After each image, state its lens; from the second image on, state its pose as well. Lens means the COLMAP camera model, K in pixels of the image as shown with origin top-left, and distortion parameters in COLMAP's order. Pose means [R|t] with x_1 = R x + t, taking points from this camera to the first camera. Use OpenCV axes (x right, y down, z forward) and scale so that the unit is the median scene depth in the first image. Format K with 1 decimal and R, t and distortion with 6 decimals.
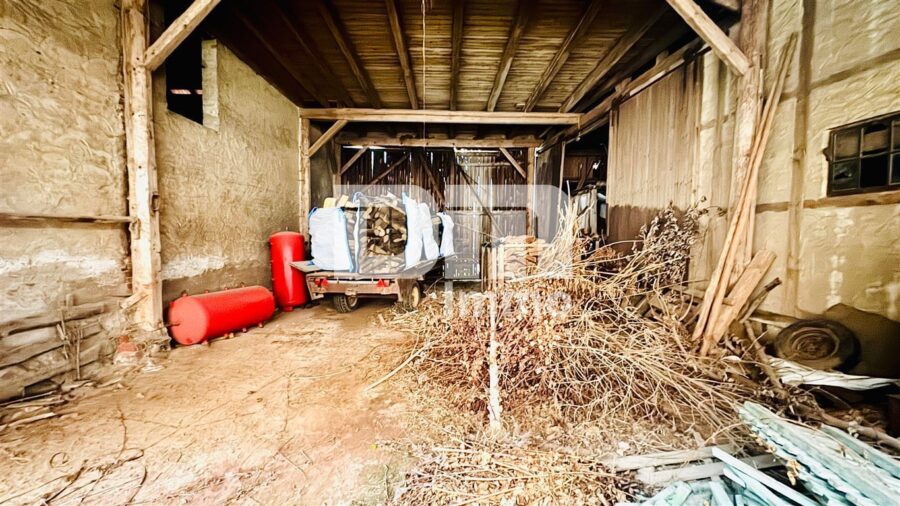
lens RADIAL K [[357.4, 0, 450.0], [0, 357.4, 253.0], [0, 0, 1]] dist [-0.000573, -0.000481]
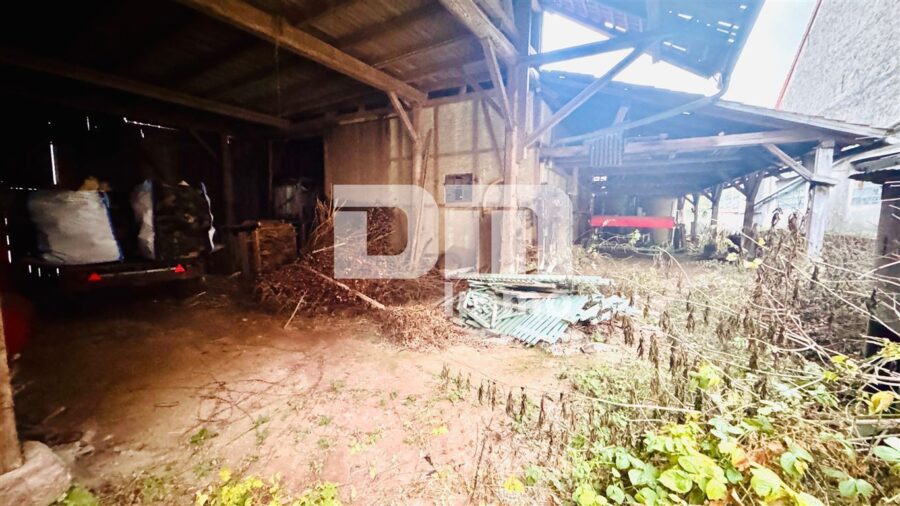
lens RADIAL K [[357.4, 0, 450.0], [0, 357.4, 253.0], [0, 0, 1]] dist [-0.000573, -0.000481]
pose [[0.536176, -0.092081, 0.839069, -0.900824], [0.050396, 0.995751, 0.077072, -0.002794], [-0.842600, 0.000962, 0.538539, -0.302241]]
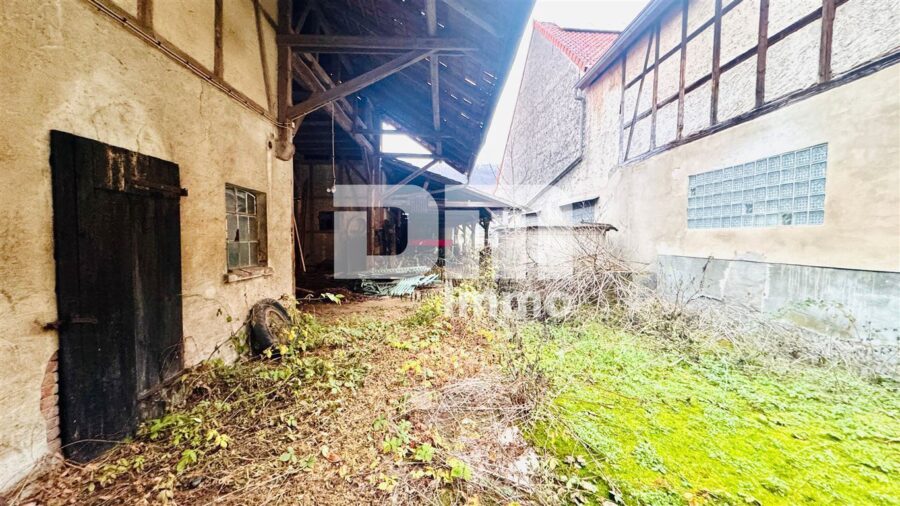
lens RADIAL K [[357.4, 0, 450.0], [0, 357.4, 253.0], [0, 0, 1]] dist [-0.000573, -0.000481]
pose [[0.016752, -0.043029, 0.998933, -2.243436], [0.054612, 0.997622, 0.042057, -0.006759], [-0.998367, 0.053849, 0.019062, -0.320456]]
